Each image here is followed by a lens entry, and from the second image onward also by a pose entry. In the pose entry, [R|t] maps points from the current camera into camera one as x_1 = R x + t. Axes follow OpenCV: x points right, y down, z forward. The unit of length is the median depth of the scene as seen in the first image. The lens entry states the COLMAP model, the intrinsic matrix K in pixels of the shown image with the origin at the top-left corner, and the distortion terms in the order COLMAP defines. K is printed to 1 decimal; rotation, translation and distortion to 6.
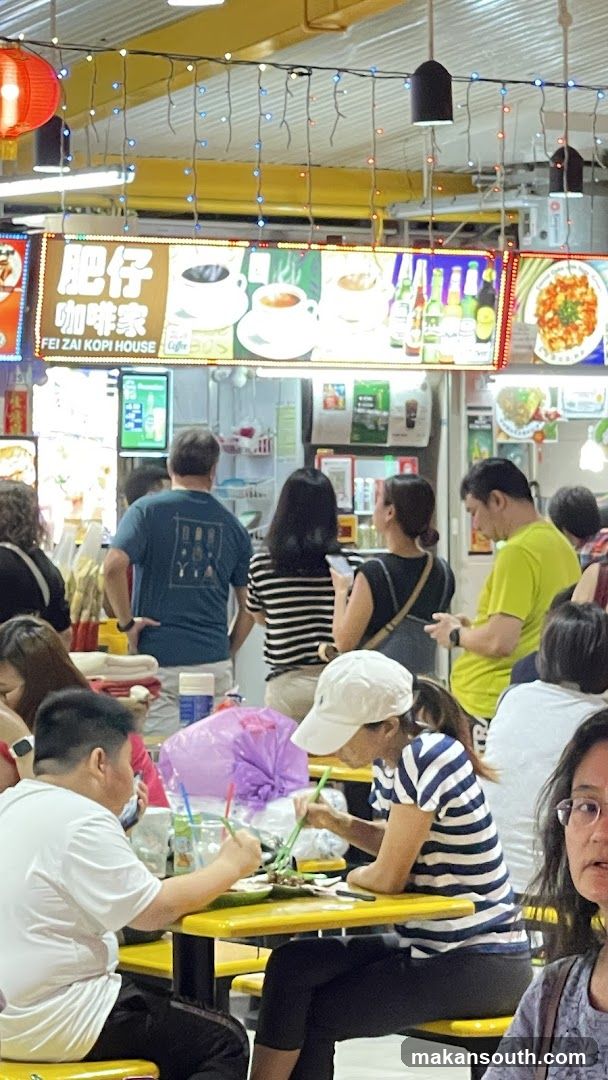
lens RADIAL K [[4698.5, 0, 304.0], [0, 4698.5, 540.0], [0, 0, 1]] dist [-0.277711, -0.232686]
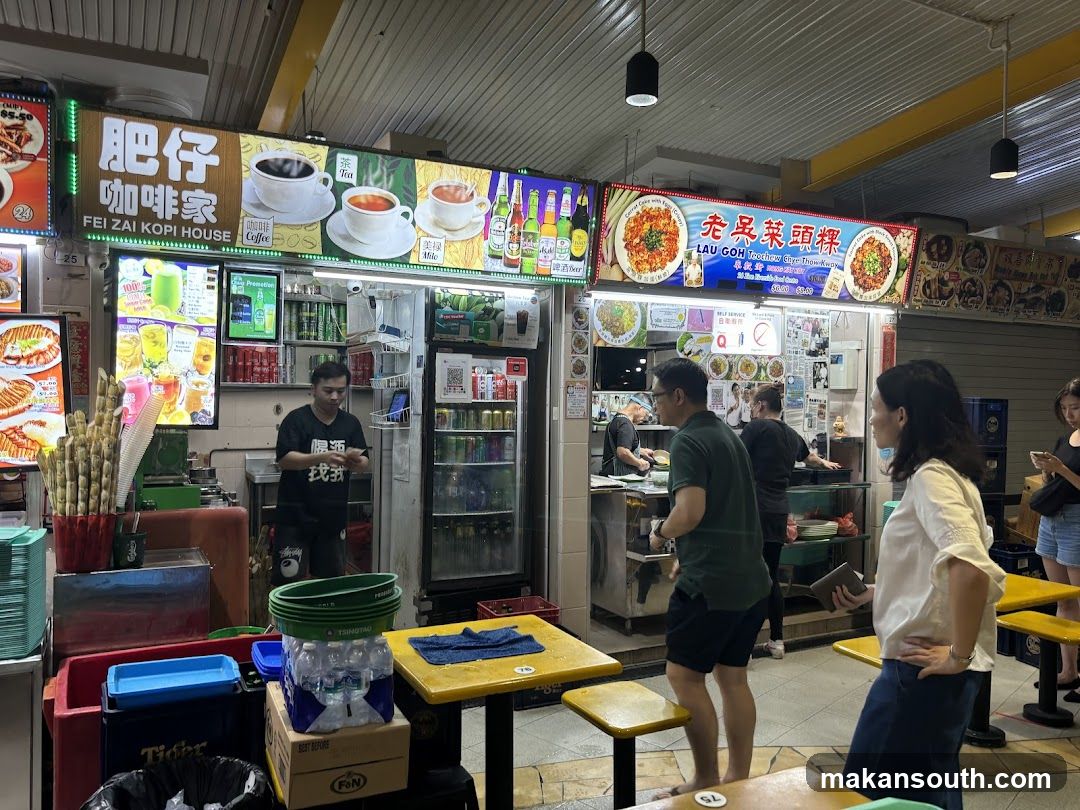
lens RADIAL K [[824.9, 0, 526.3], [0, 824.9, 407.5], [0, 0, 1]] dist [0.046396, -0.065269]
pose [[0.988036, 0.018691, -0.153088, 0.059901], [-0.018305, 0.999825, 0.003932, -0.005436], [0.153135, -0.001083, 0.988205, 0.816186]]
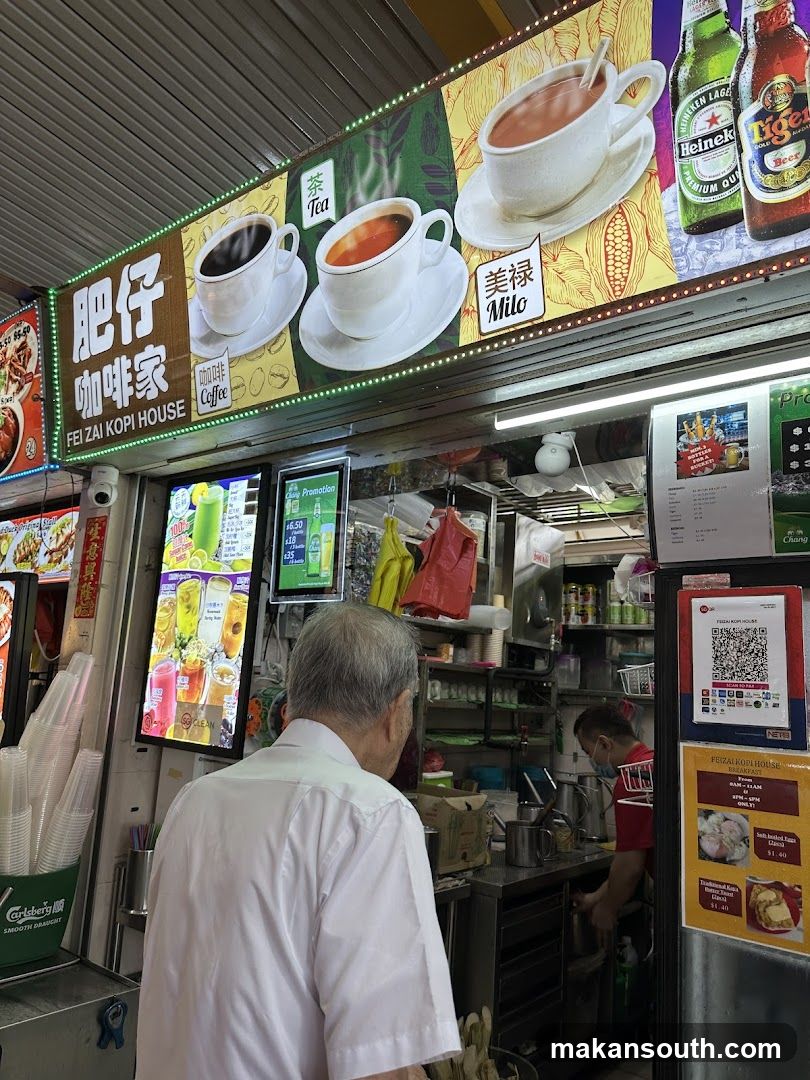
lens RADIAL K [[696.5, 0, 444.8], [0, 696.5, 538.8], [0, 0, 1]] dist [0.043314, -0.041583]
pose [[0.351288, -0.164074, -0.921779, 0.055760], [-0.041142, 0.980869, -0.190270, -0.009803], [0.935363, 0.104763, 0.337817, 0.985771]]
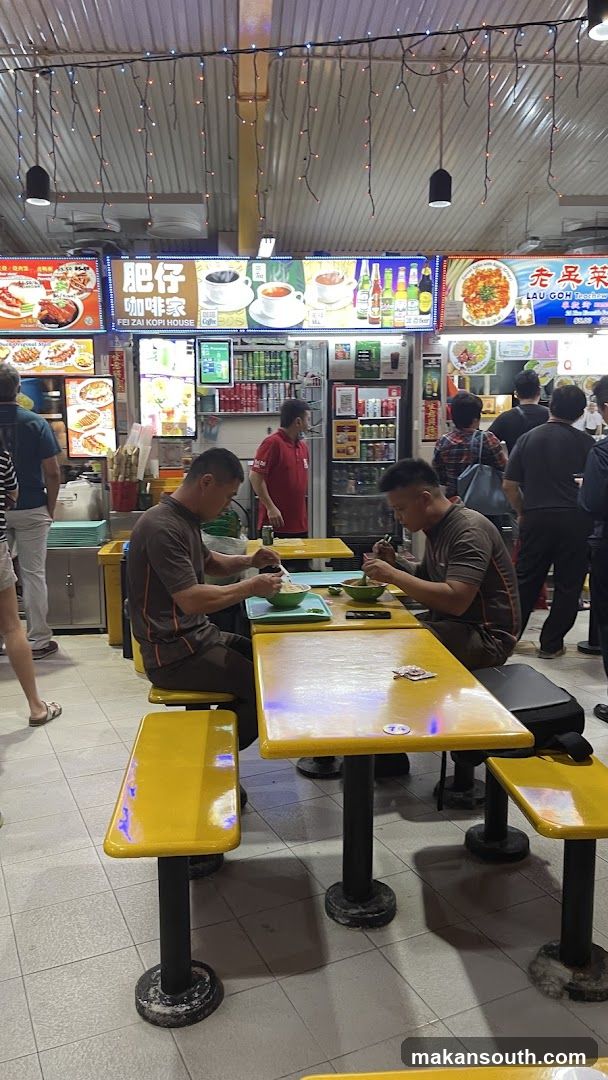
lens RADIAL K [[869.5, 0, 284.8], [0, 869.5, 558.5], [0, 0, 1]] dist [0.007103, 0.000758]
pose [[0.845490, 0.069486, -0.529451, 0.172075], [0.005229, 0.990373, 0.138327, 0.001356], [0.533965, -0.119722, 0.836987, 0.723501]]
